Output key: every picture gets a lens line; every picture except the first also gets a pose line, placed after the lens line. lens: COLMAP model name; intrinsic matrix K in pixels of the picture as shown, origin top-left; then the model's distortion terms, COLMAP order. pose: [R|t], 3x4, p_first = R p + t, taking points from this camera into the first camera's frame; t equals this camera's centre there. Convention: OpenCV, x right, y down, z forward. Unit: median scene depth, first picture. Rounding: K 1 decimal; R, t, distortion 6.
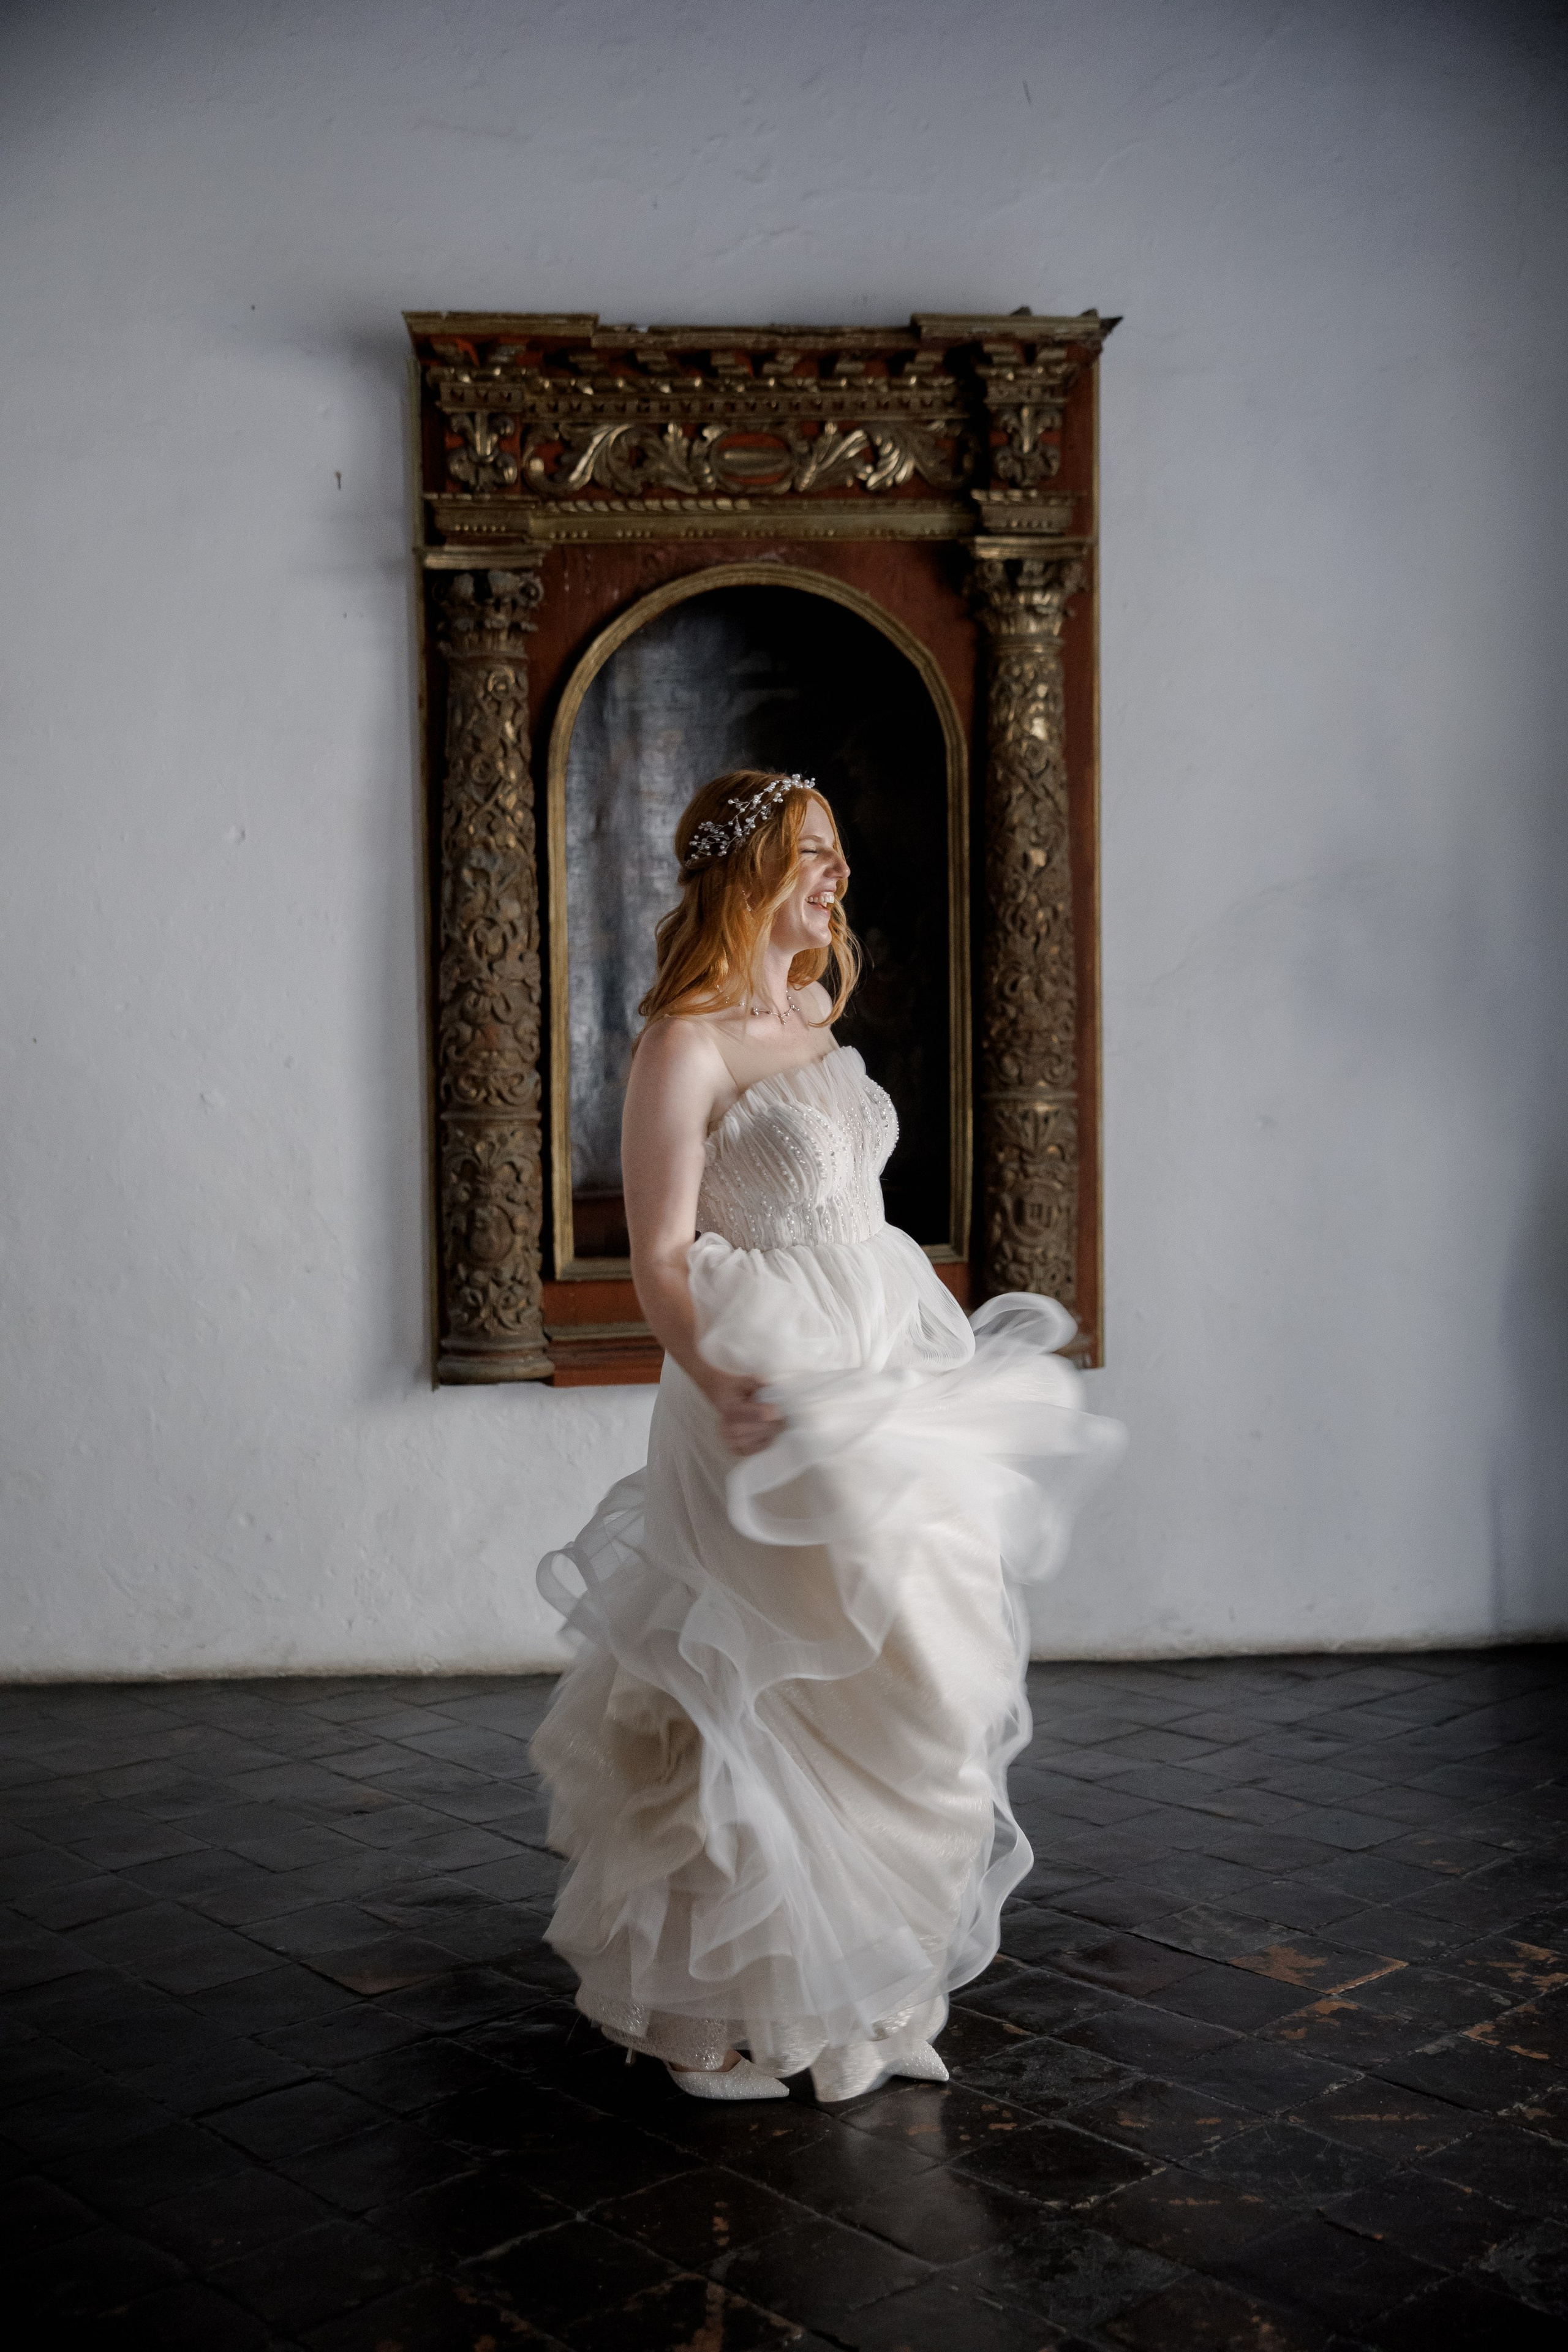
lens RADIAL K [[2768.6, 0, 771.8], [0, 2768.6, 1199.0], [0, 0, 1]] dist [0.027142, 0.000000]
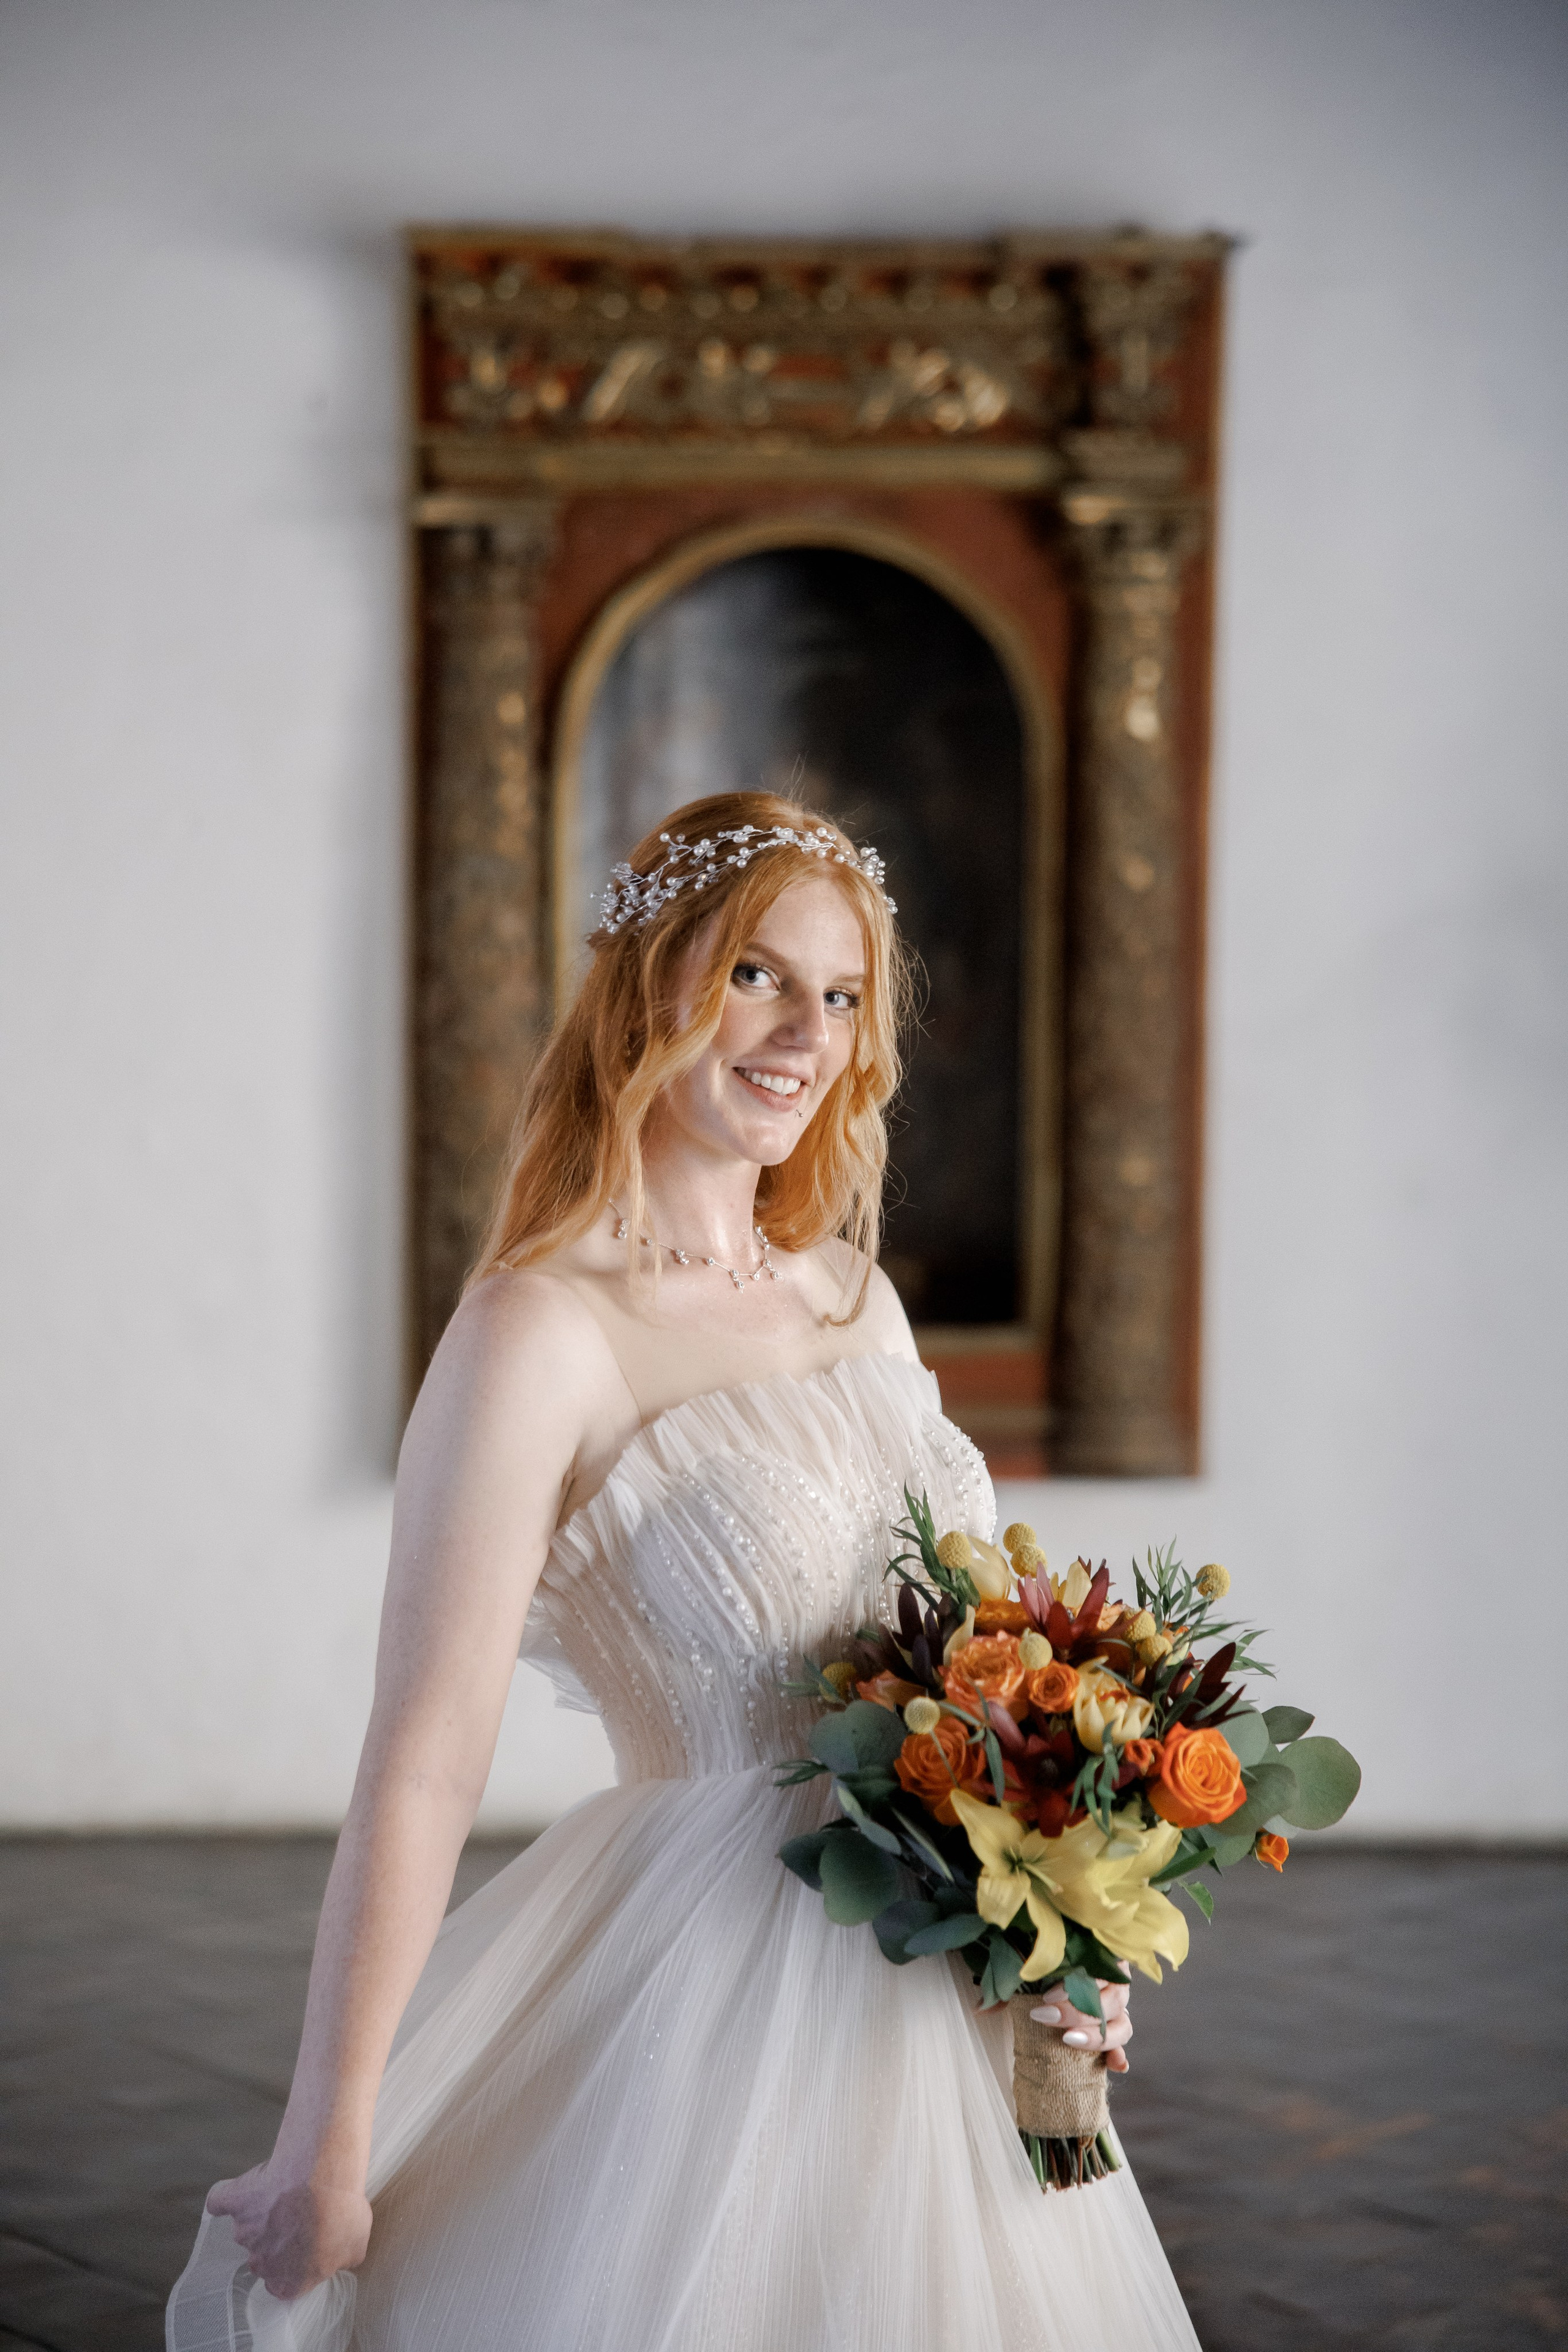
lens RADIAL K [[4856.3, 0, 780.0], [0, 4856.3, 1176.9], [0, 0, 1]] dist [0.310086, 0.000000]
pose [[0.998795, 0.025231, -0.042093, 0.053043], [-0.025331, 0.999677, -0.001845, -0.026243], [0.042033, 0.002909, 0.999112, -0.483240]]
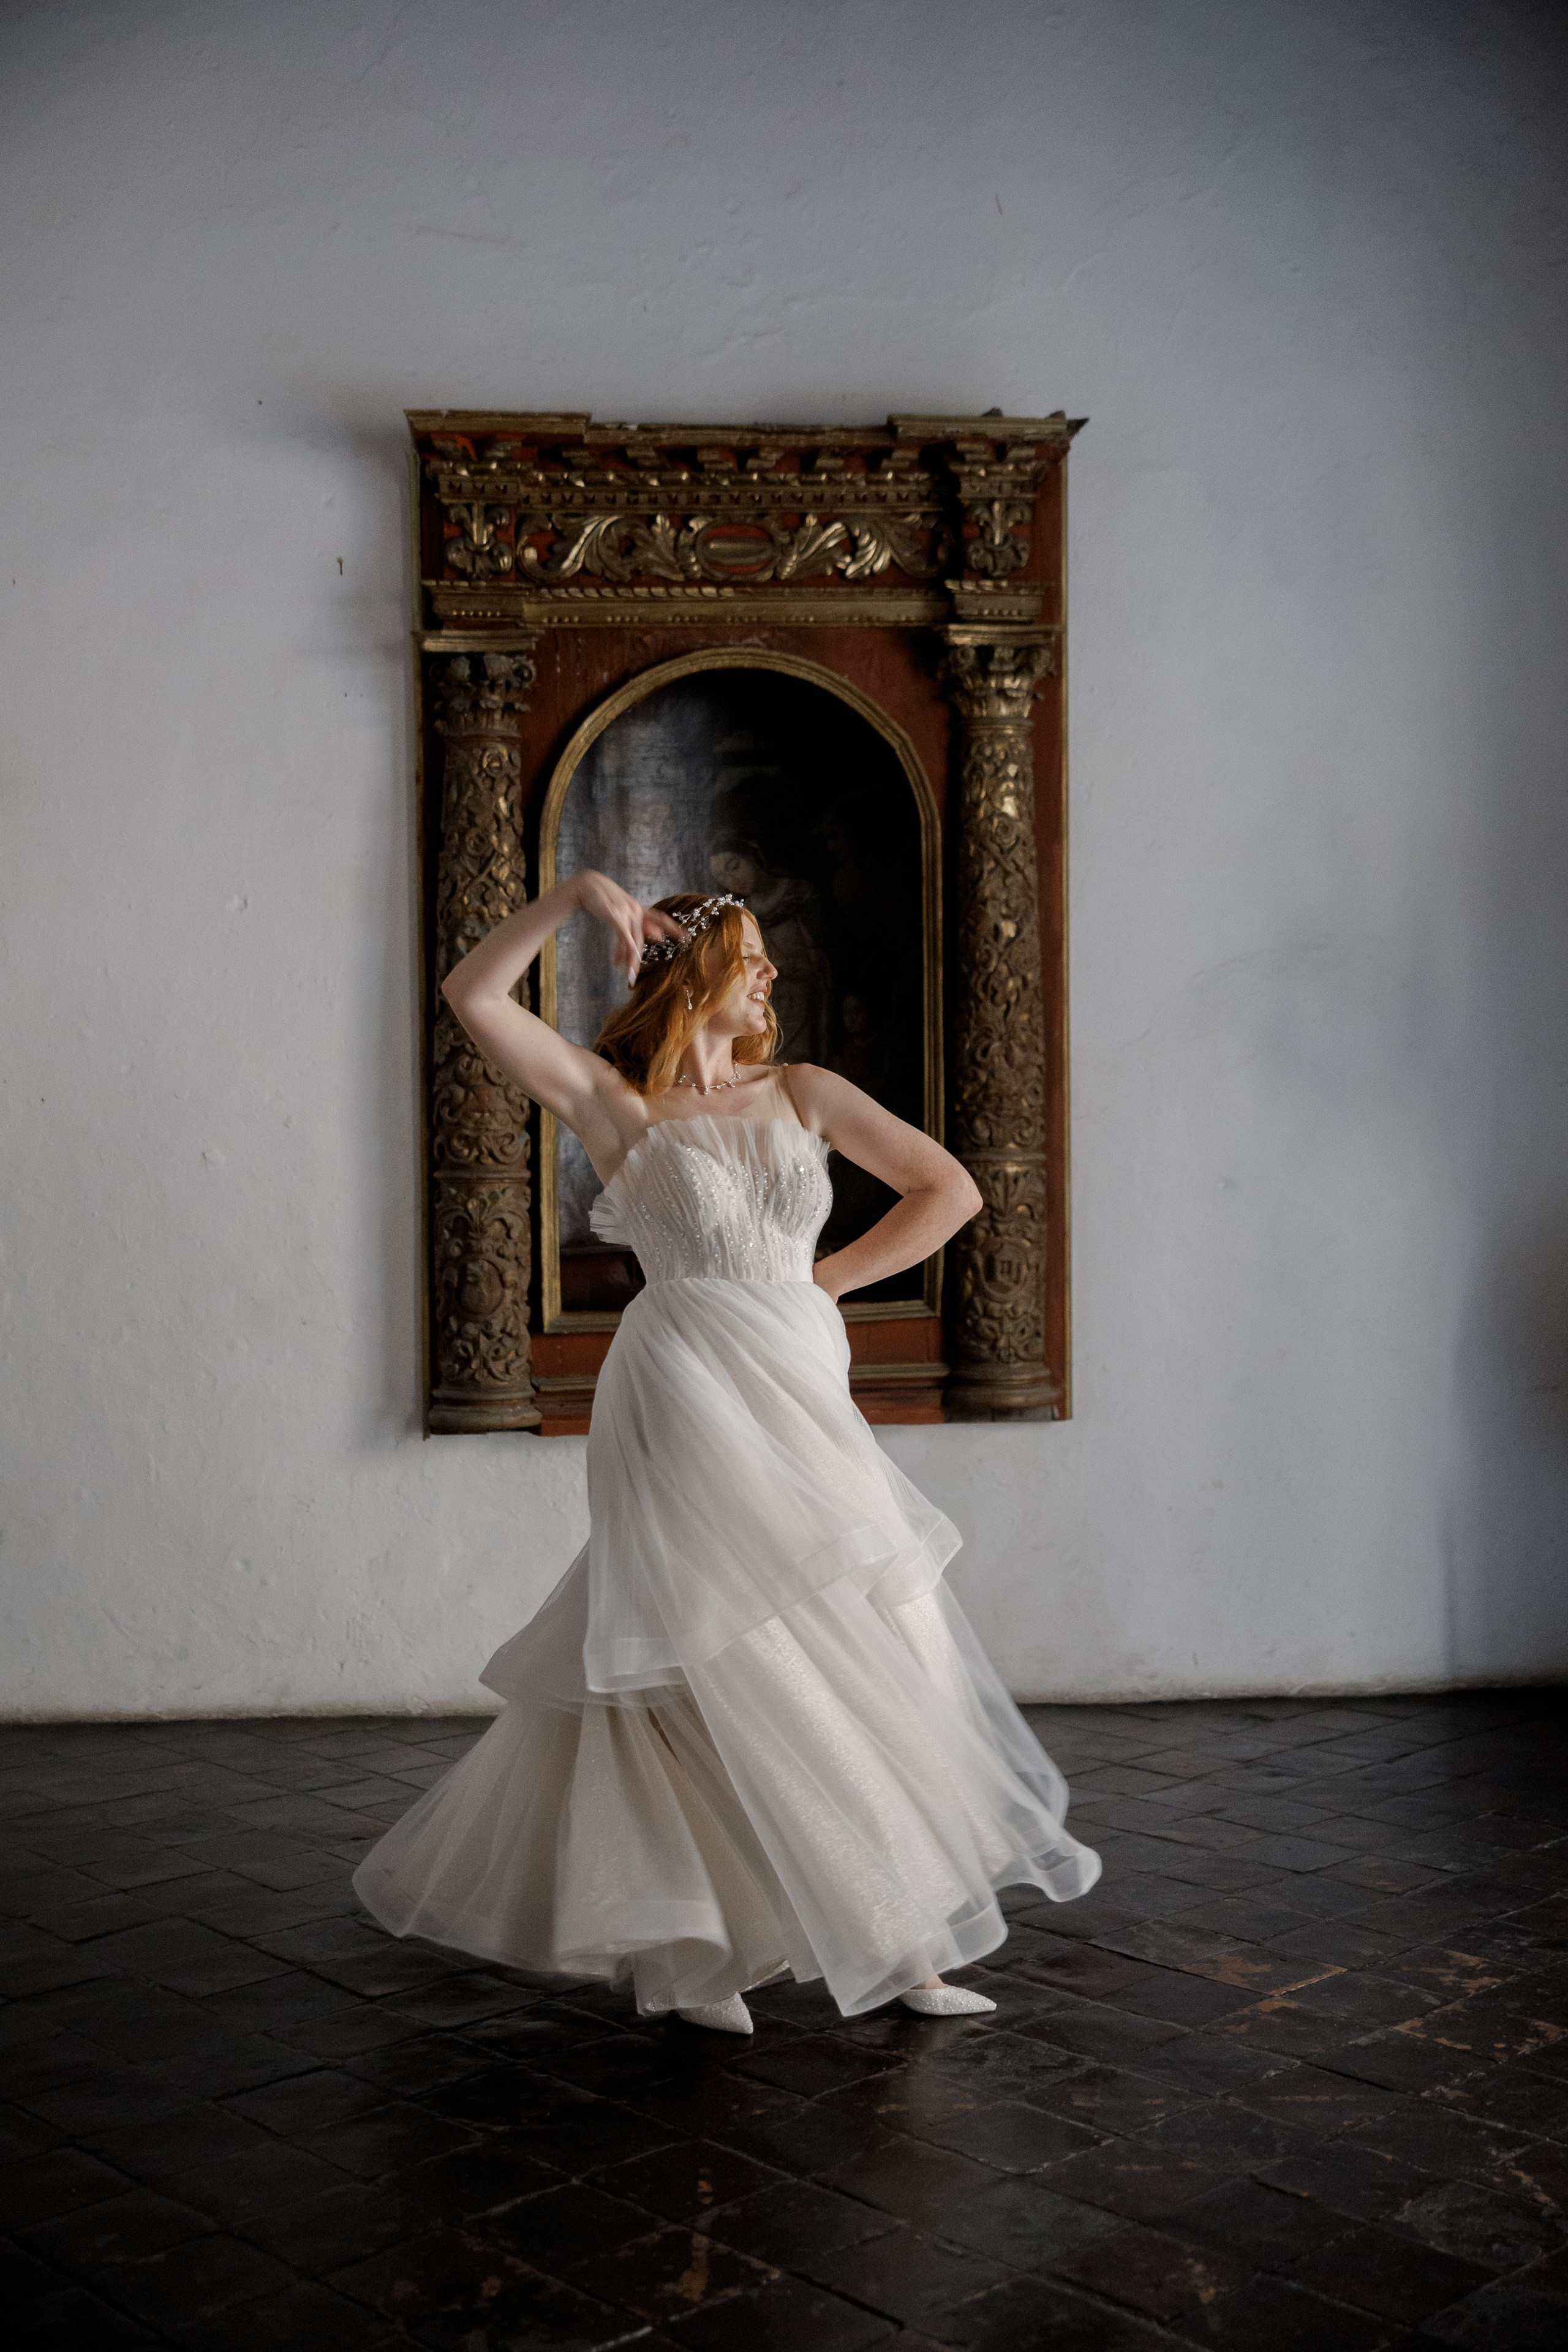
lens RADIAL K [[2768.6, 0, 777.1], [0, 2768.6, 1173.9], [0, 0, 1]] dist [0.027142, 0.000000]
pose [[0.999945, 0.003985, 0.009713, -0.000857], [-0.003677, 0.999499, -0.031438, 0.002138], [-0.009833, 0.031401, 0.999458, -0.040059]]
